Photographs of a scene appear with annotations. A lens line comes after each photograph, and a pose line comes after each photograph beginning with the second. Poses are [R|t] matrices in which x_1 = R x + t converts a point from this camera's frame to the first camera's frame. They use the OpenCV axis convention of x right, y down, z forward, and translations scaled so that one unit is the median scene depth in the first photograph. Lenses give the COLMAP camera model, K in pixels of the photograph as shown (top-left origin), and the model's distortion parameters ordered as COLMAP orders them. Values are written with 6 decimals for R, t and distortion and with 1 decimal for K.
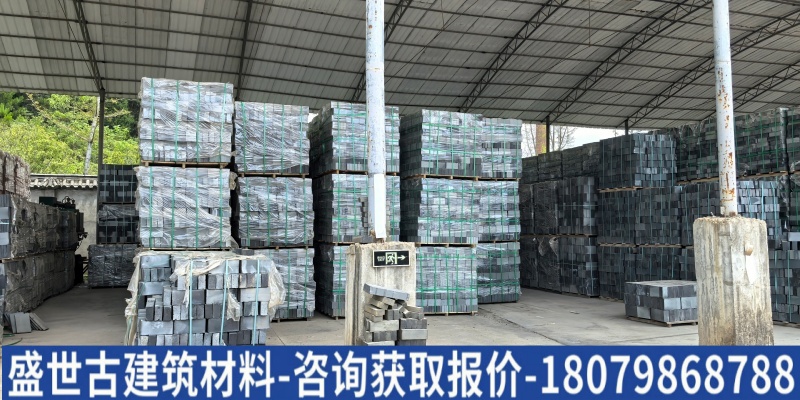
lens RADIAL K [[659.5, 0, 389.5], [0, 659.5, 199.4], [0, 0, 1]] dist [0.066582, -0.125386]
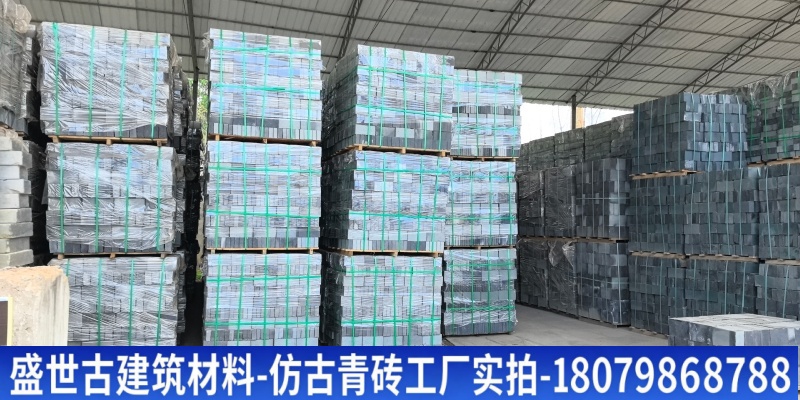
lens RADIAL K [[659.5, 0, 393.2], [0, 659.5, 203.1], [0, 0, 1]] dist [0.066582, -0.125386]
pose [[0.998962, 0.010998, -0.044211, 0.112895], [-0.010582, 0.999897, 0.009646, 0.012728], [0.044312, -0.009168, 0.998976, 0.340840]]
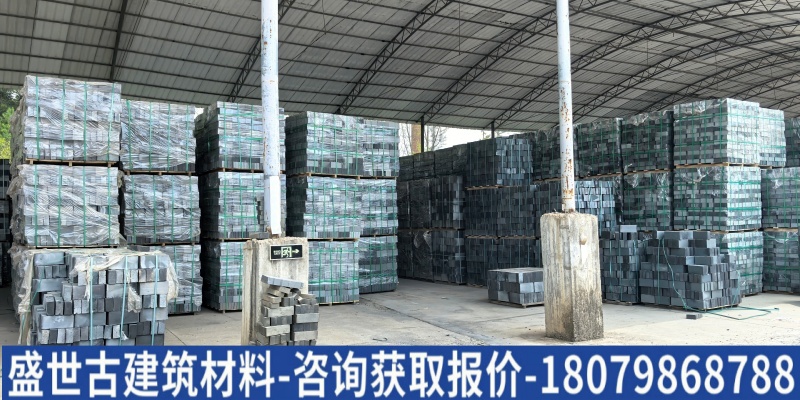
lens RADIAL K [[659.5, 0, 402.3], [0, 659.5, 206.4], [0, 0, 1]] dist [0.066582, -0.125386]
pose [[0.979234, -0.002521, 0.202719, -0.015452], [-0.001324, 0.999822, 0.018830, -0.004556], [-0.202731, -0.018707, 0.979056, -0.066641]]
